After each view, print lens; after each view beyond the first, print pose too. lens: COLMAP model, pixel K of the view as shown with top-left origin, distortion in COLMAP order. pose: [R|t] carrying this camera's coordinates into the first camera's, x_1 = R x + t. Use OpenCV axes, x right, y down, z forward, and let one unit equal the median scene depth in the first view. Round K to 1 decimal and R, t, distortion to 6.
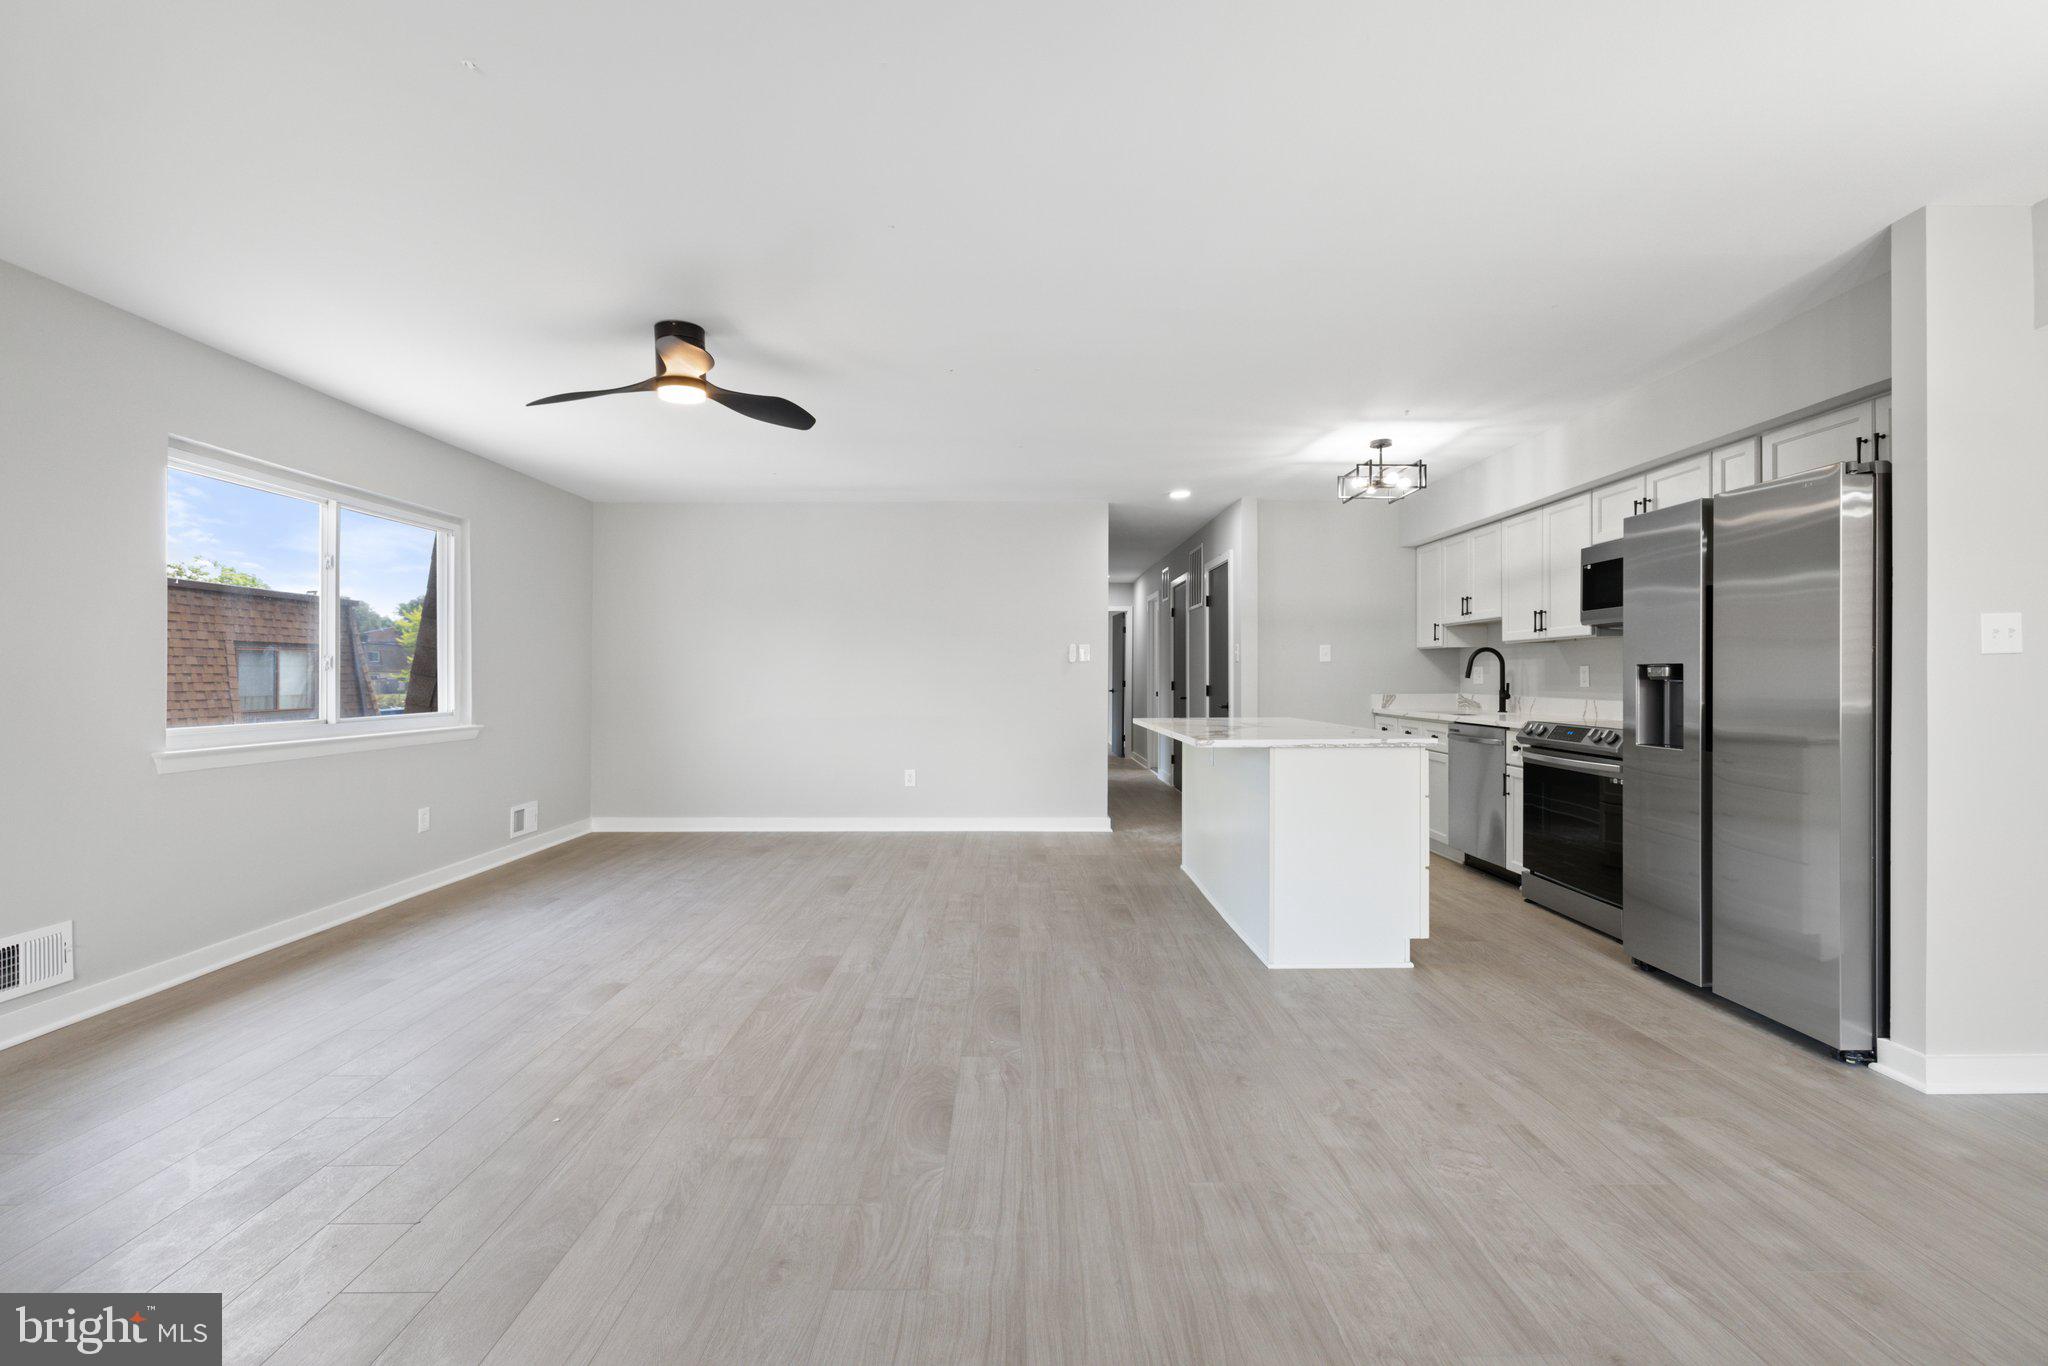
lens RADIAL K [[889.1, 0, 1003.2], [0, 889.1, 683.3], [0, 0, 1]] dist [-0.012795, 0.000962]
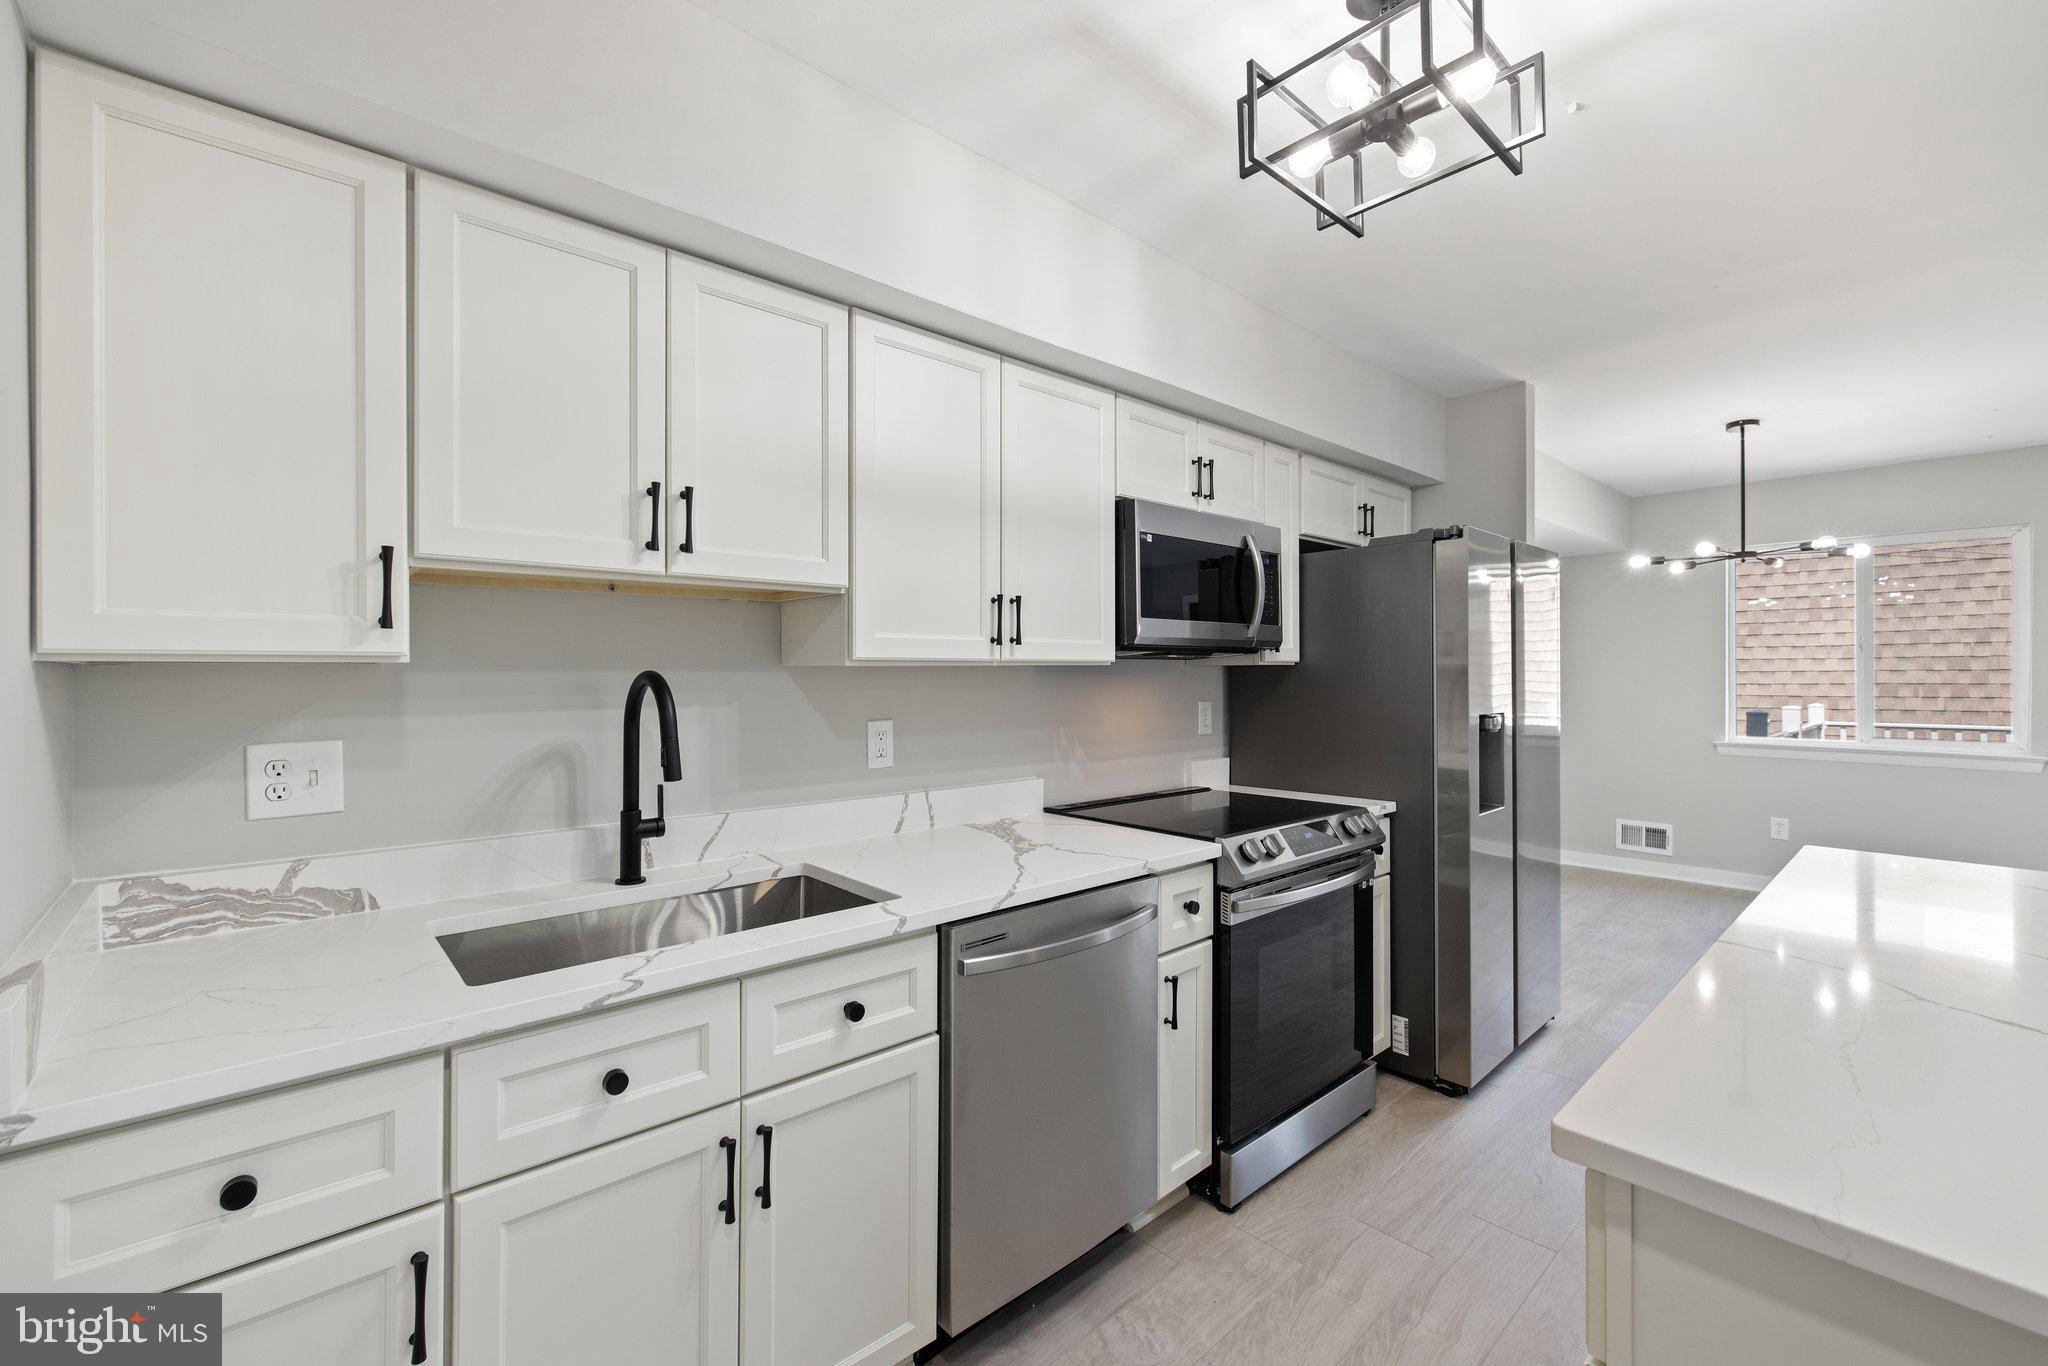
lens RADIAL K [[865.2, 0, 1030.7], [0, 865.2, 679.2], [0, 0, 1]] dist [-0.000715, 0.002285]
pose [[-0.680976, -0.000154, 0.732305, 0.408511], [0.009466, 0.999915, 0.009012, -0.063746], [-0.732244, 0.013069, -0.680917, 1.796077]]
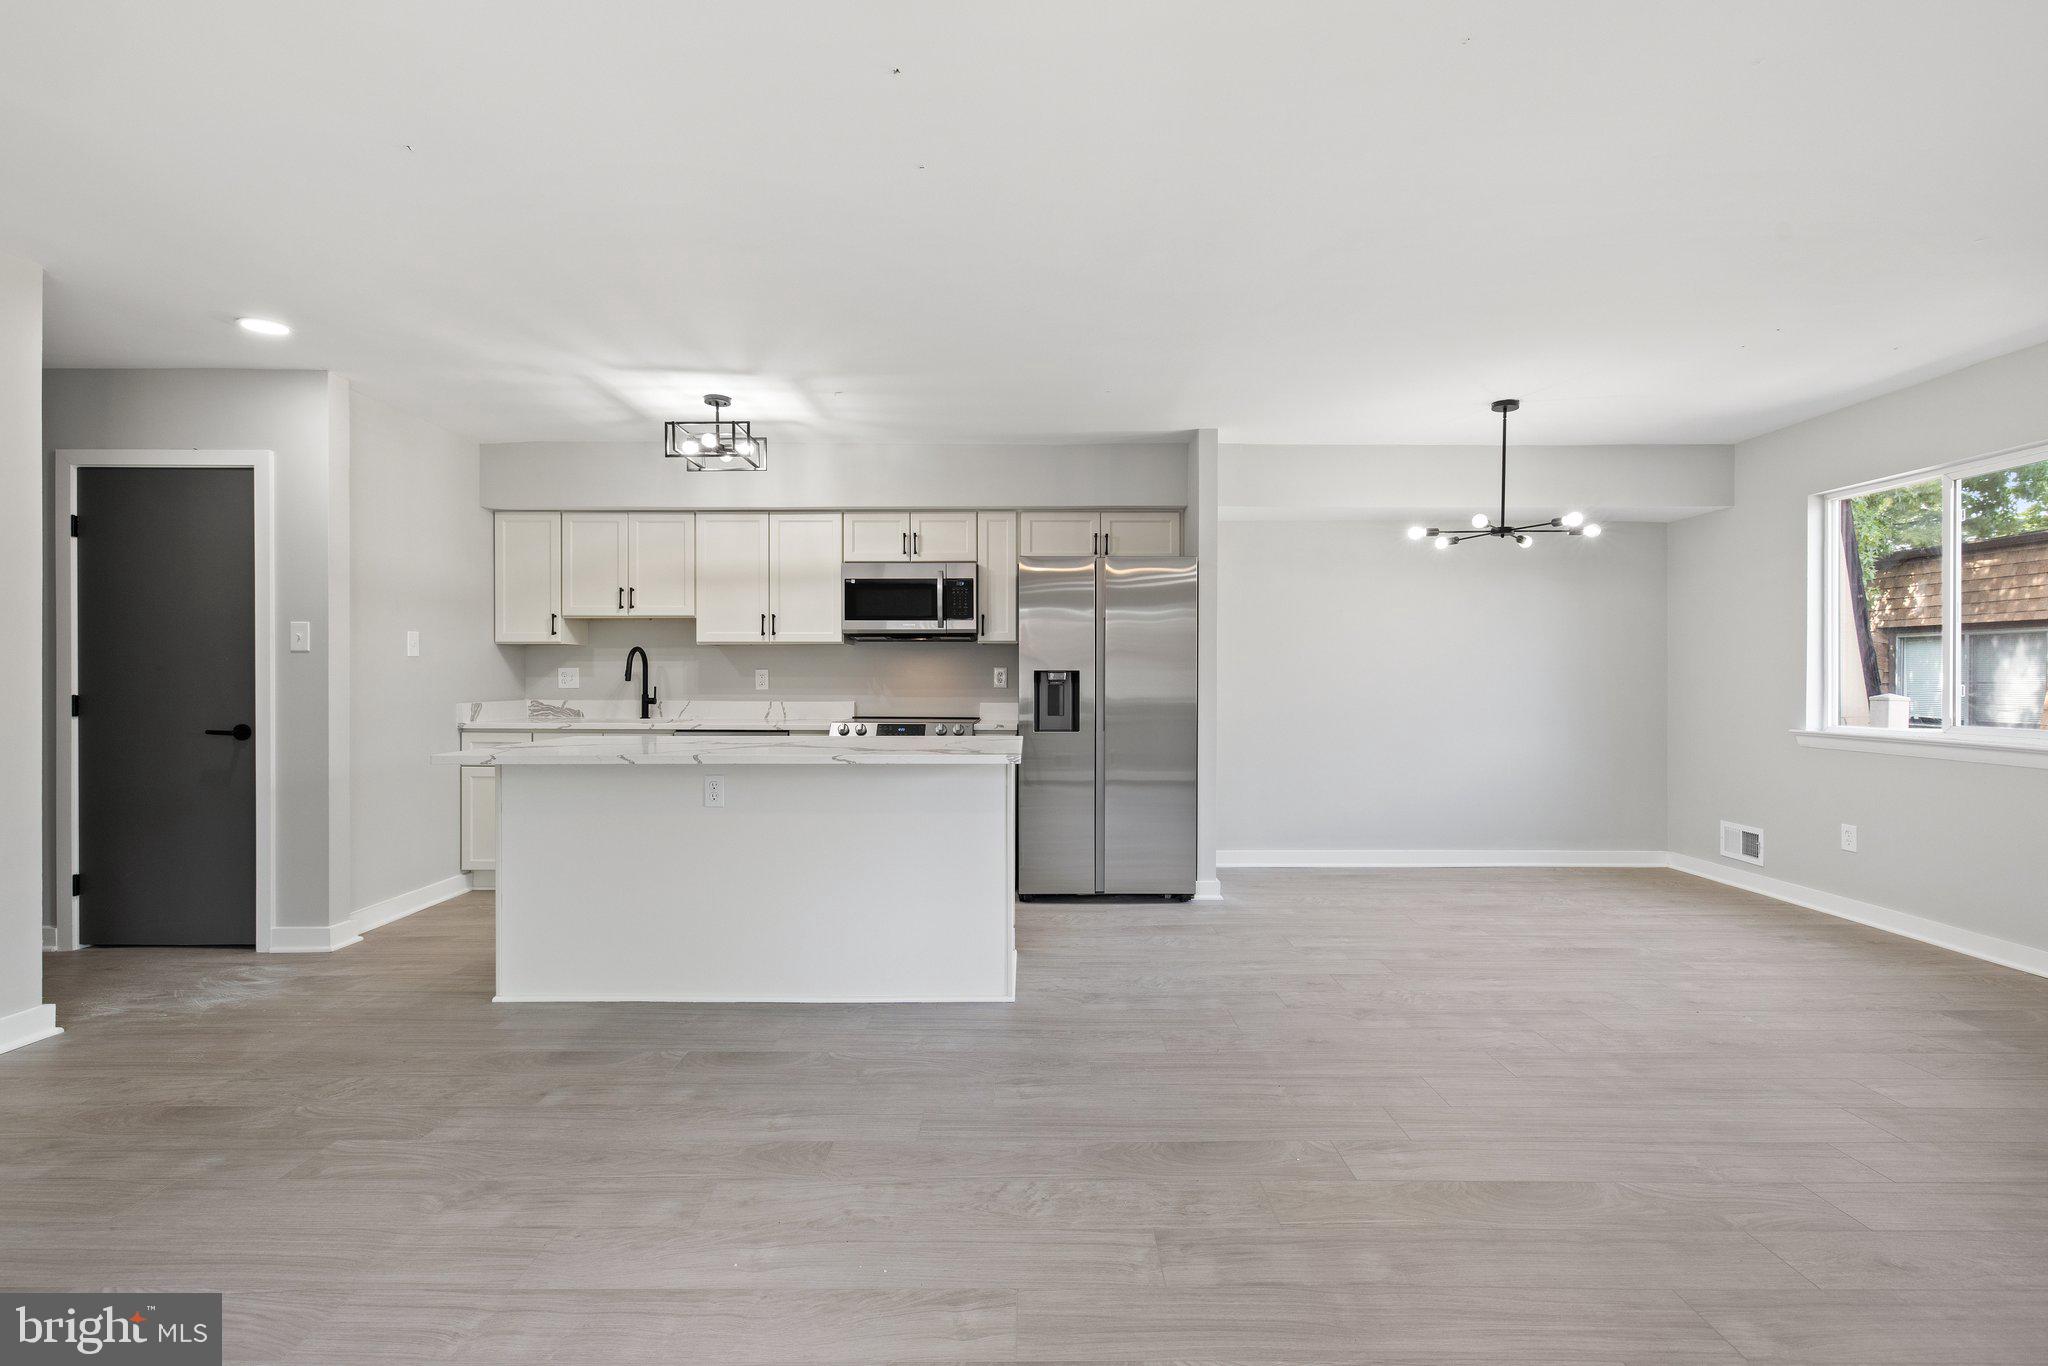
lens RADIAL K [[916.4, 0, 1030.1], [0, 916.4, 716.1], [0, 0, 1]] dist [0.000233, -0.000664]
pose [[-0.018549, -0.038558, 0.999084, -0.636045], [0.005430, 0.999237, 0.038665, -0.006941], [-0.999813, 0.006142, -0.018326, 1.011978]]
